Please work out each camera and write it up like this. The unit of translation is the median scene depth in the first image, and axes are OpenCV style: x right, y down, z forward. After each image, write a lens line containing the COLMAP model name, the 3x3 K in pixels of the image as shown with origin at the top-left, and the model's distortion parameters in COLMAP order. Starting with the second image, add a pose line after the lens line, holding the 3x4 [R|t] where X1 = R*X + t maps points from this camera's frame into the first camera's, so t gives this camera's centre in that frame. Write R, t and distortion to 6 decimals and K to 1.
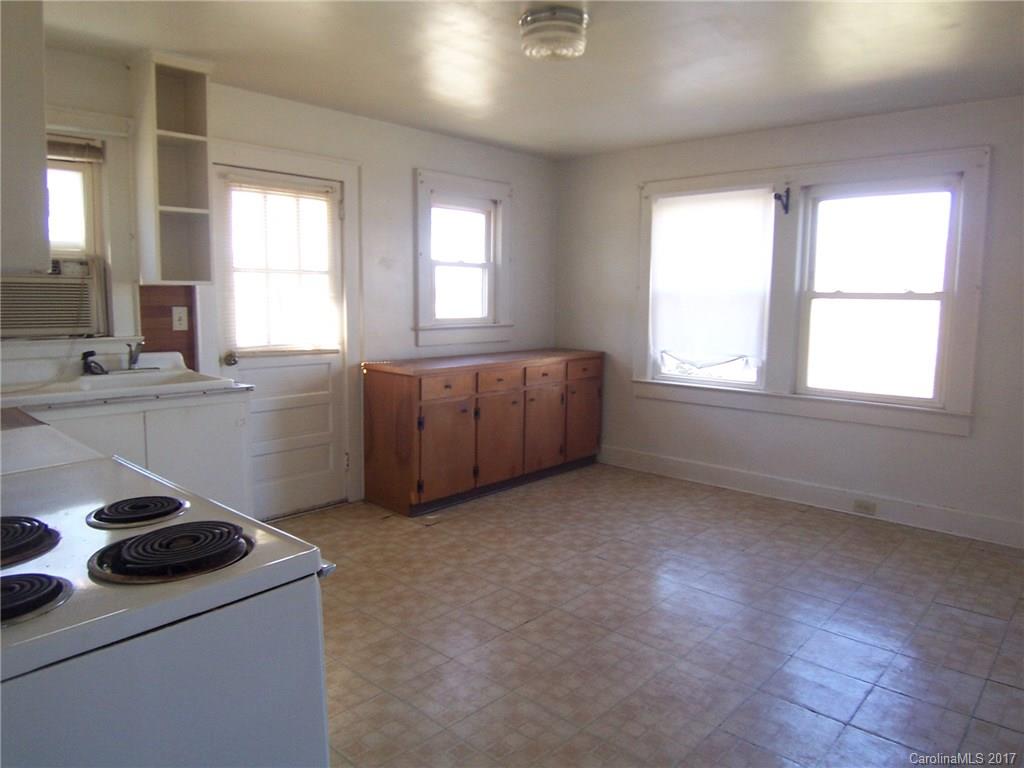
lens RADIAL K [[704.8, 0, 512.0], [0, 704.8, 384.0], [0, 0, 1]] dist [0.001162, -0.079712]
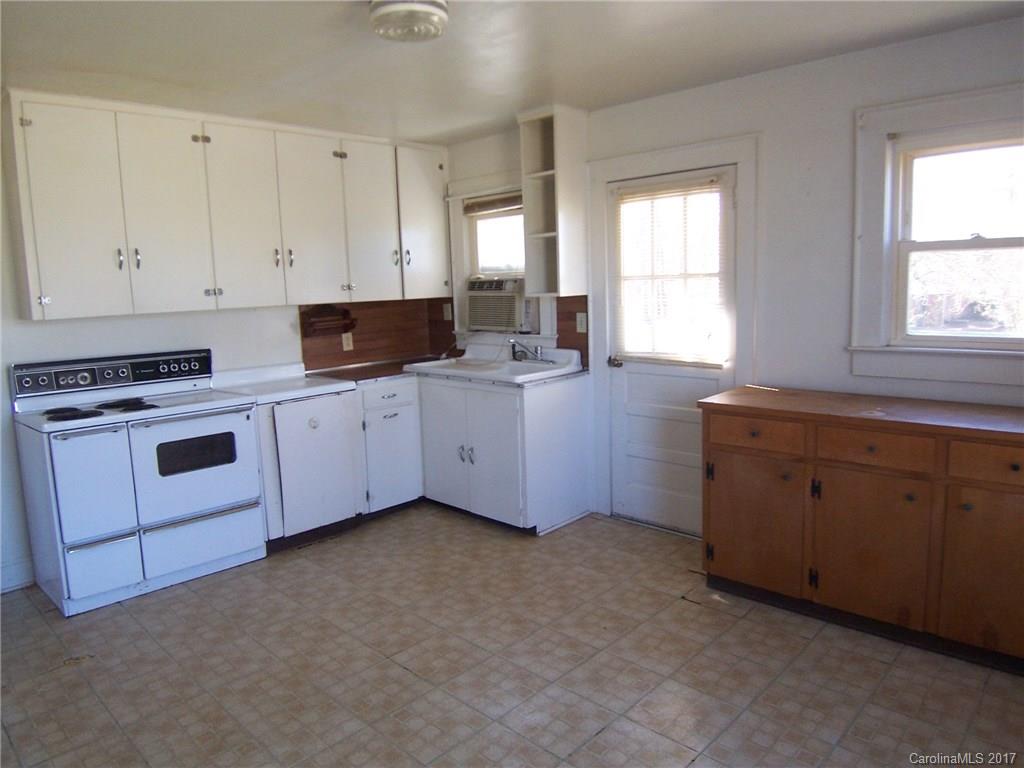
lens RADIAL K [[704.8, 0, 512.0], [0, 704.8, 384.0], [0, 0, 1]] dist [0.001162, -0.079712]
pose [[-0.047565, 0.132742, -0.990009, 0.658873], [-0.091005, 0.986432, 0.136635, -0.129261], [0.994714, 0.096595, -0.034839, 0.844087]]
